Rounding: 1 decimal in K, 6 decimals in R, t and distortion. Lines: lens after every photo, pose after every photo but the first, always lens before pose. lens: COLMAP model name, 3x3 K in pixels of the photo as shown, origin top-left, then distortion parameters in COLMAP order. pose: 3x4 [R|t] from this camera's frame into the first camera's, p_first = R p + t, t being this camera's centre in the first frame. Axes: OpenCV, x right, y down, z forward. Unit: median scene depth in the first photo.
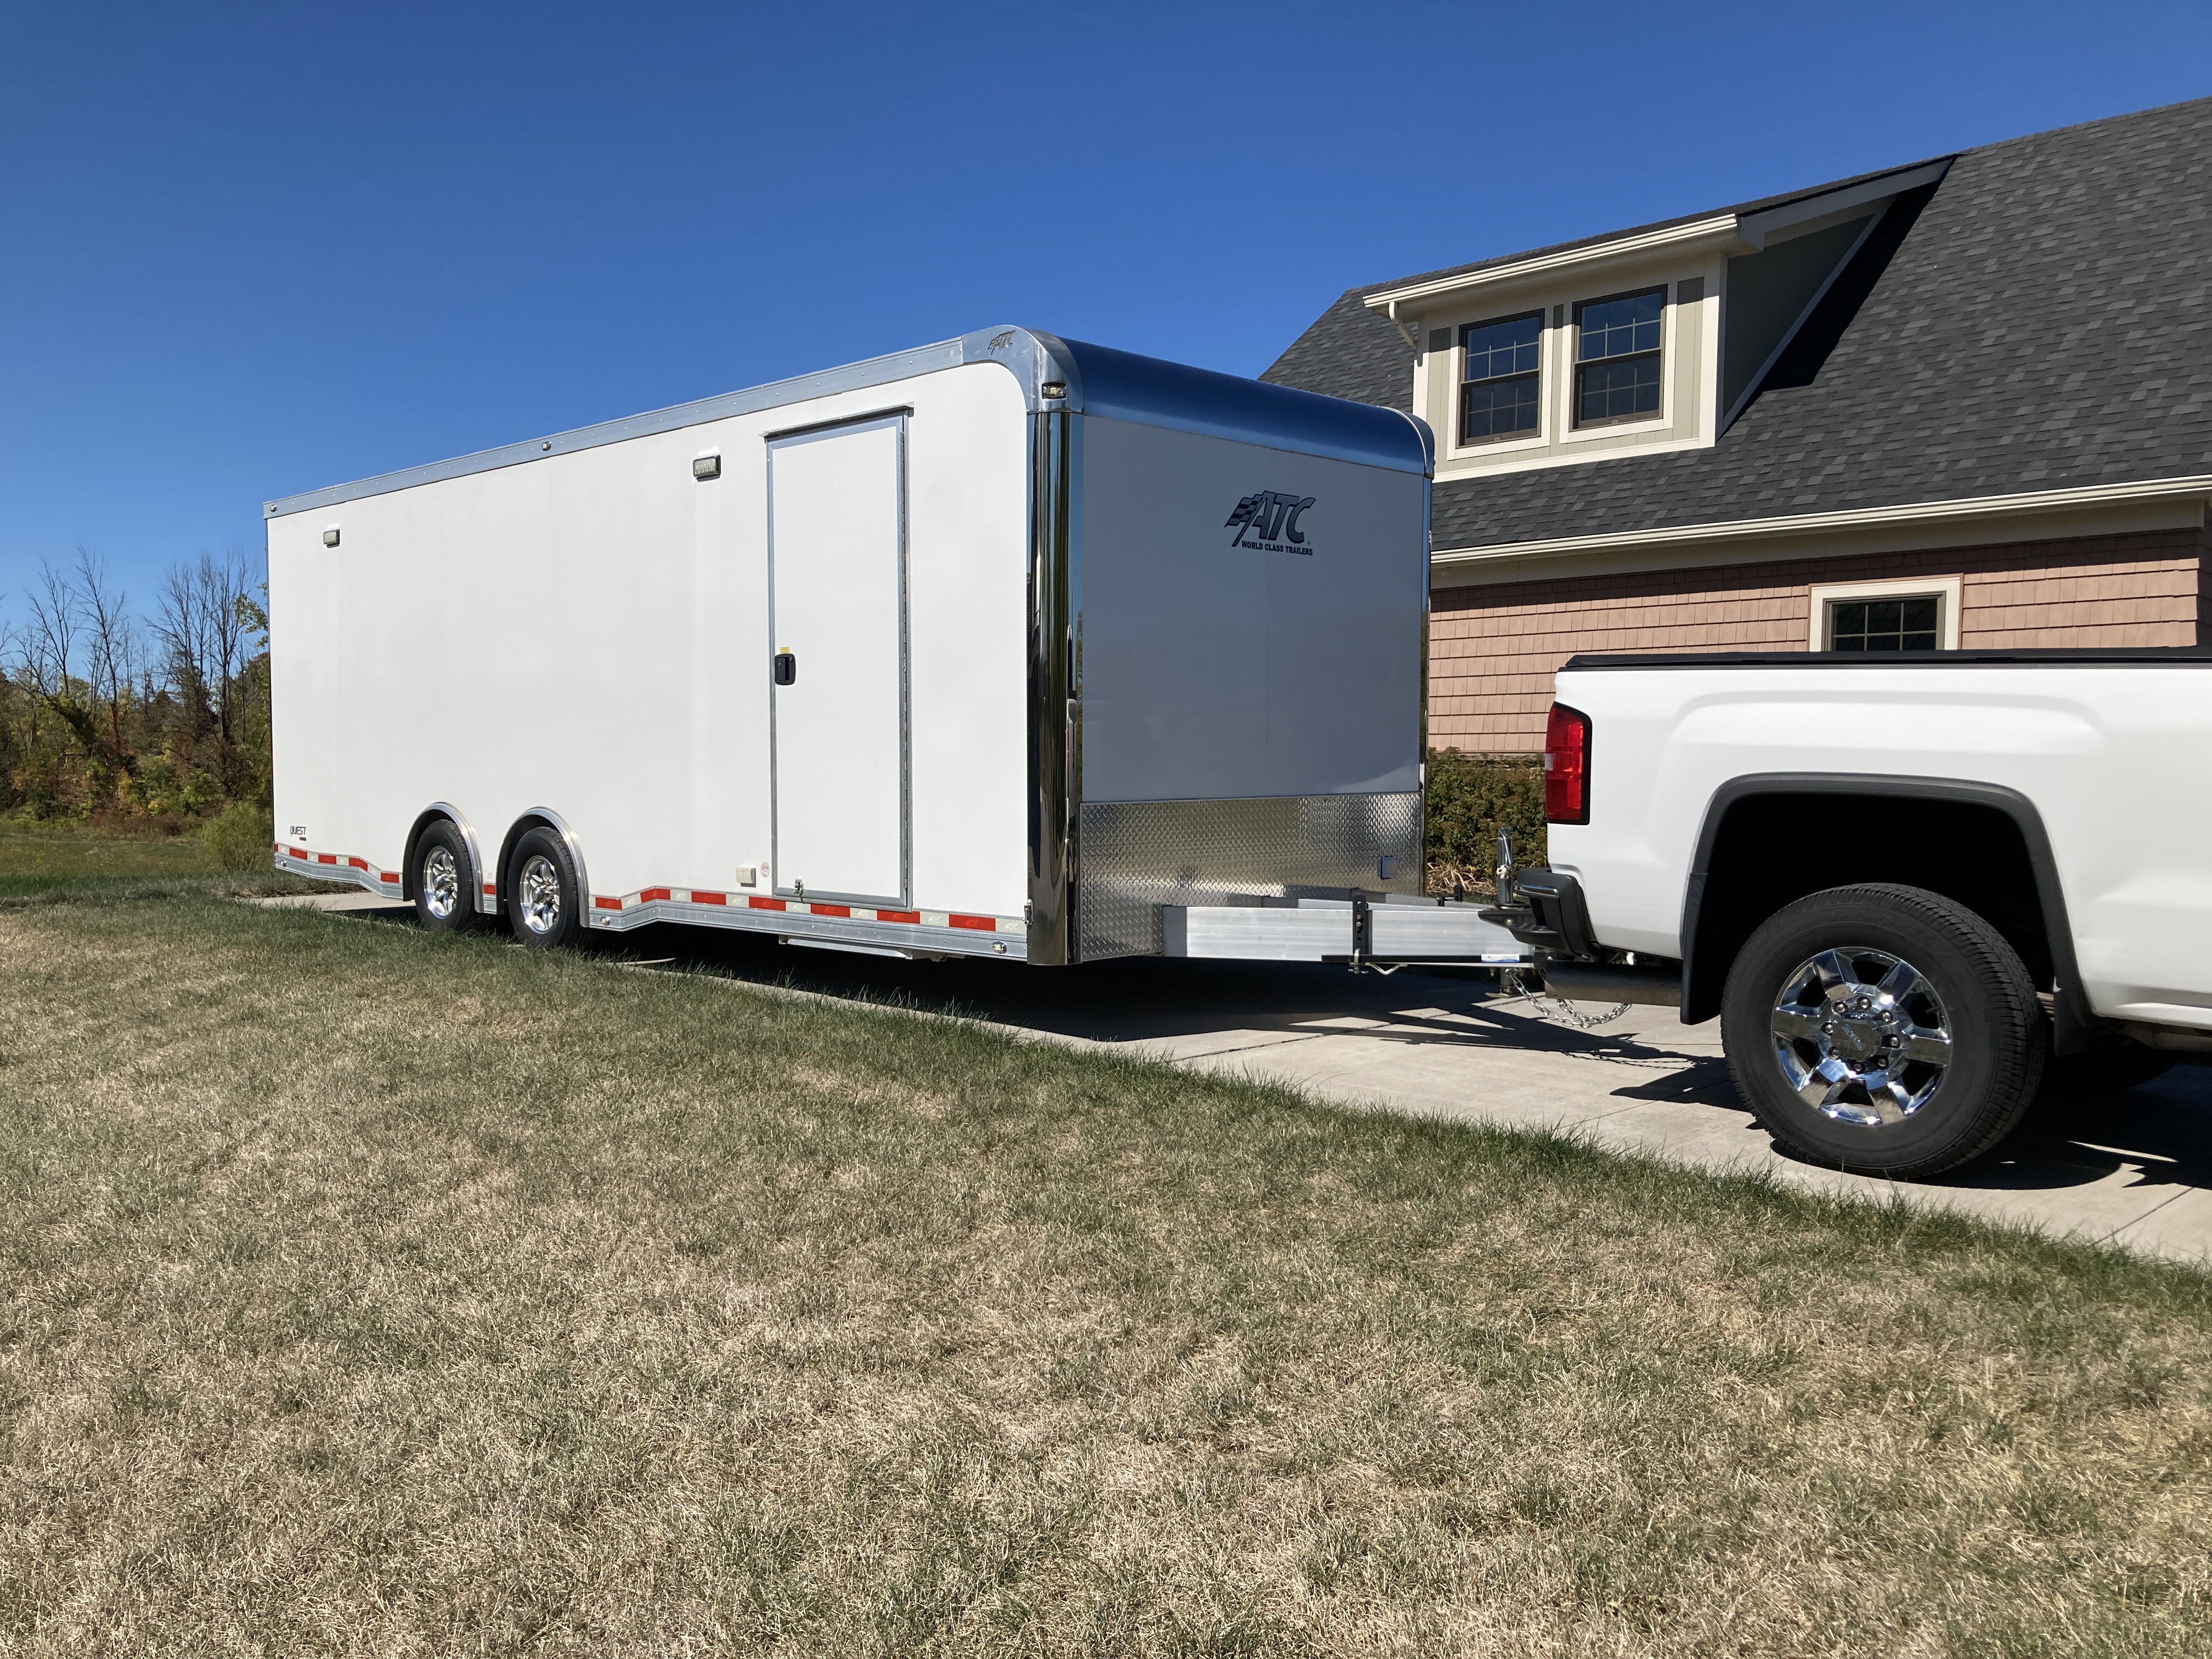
lens RADIAL K [[1829.2, 0, 1066.7], [0, 1829.2, 838.1], [0, 0, 1]] dist [-0.005441, 0.004229]
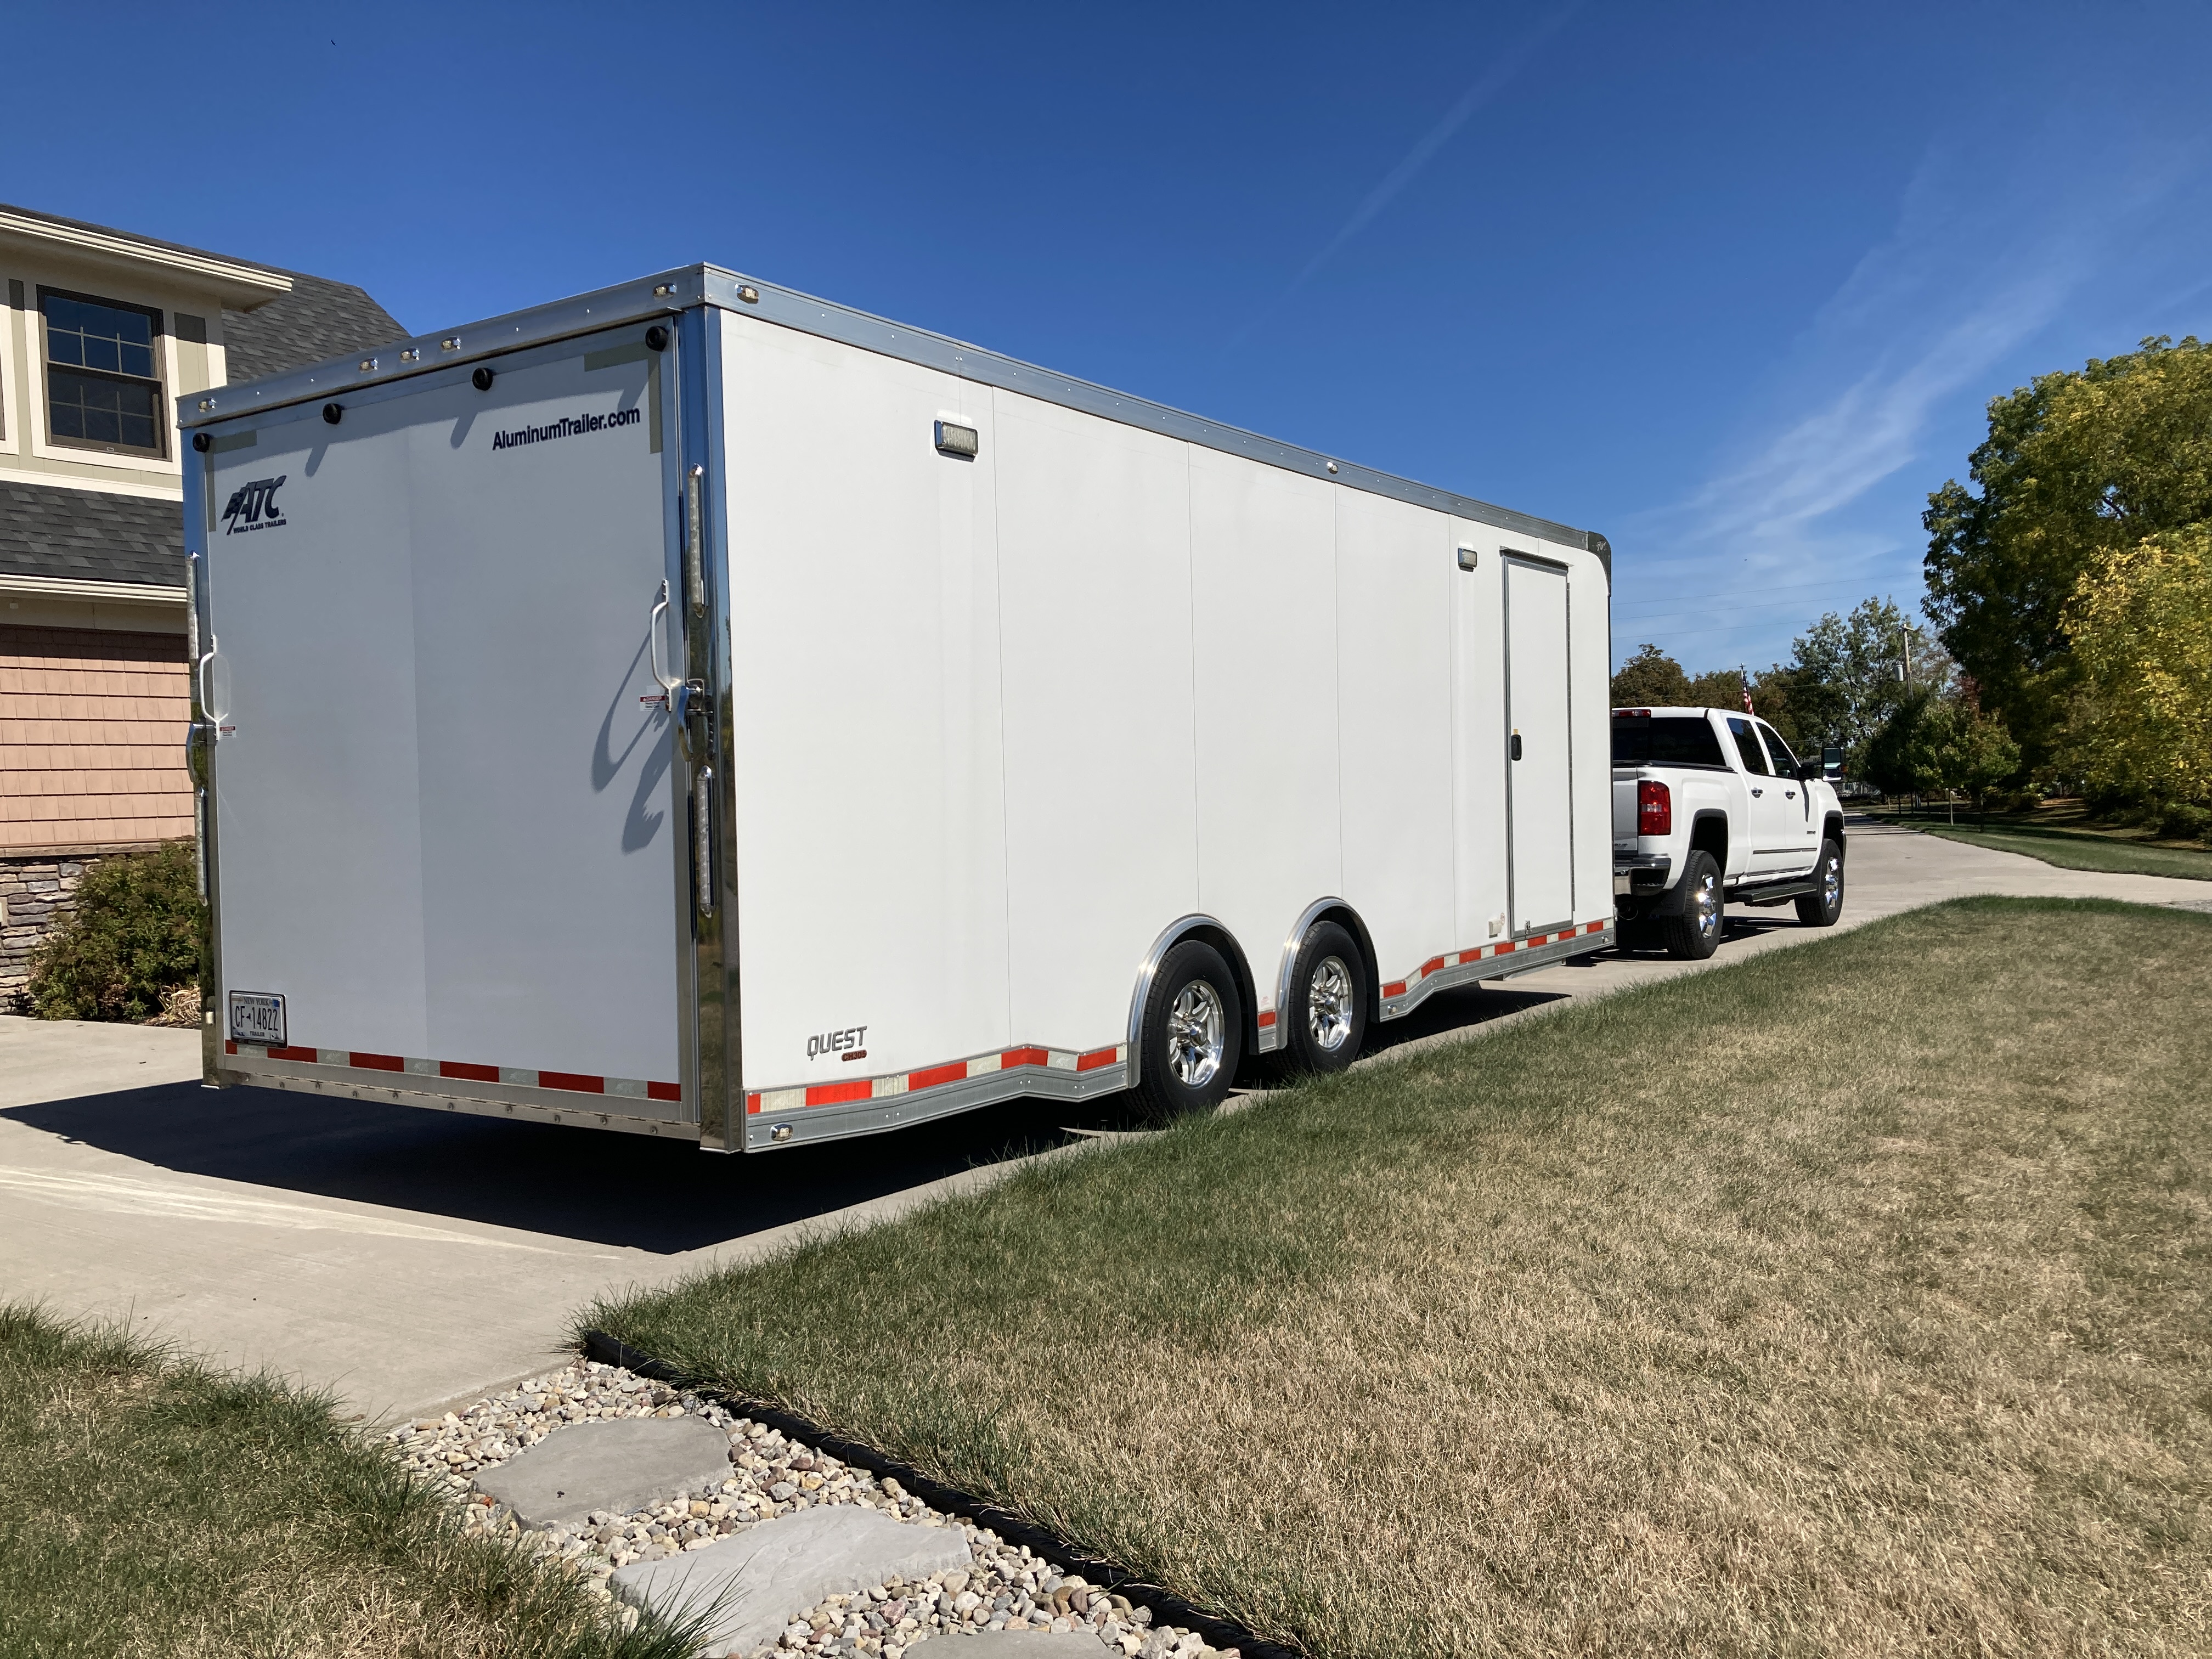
lens RADIAL K [[1815.2, 0, 1099.3], [0, 1815.2, 835.9], [0, 0, 1]] dist [0.029252, -0.001679]
pose [[-0.185380, -0.020684, 0.982449, -0.991197], [0.071328, 0.996858, 0.034446, -0.074232], [-0.980075, 0.076462, -0.183322, 1.154523]]
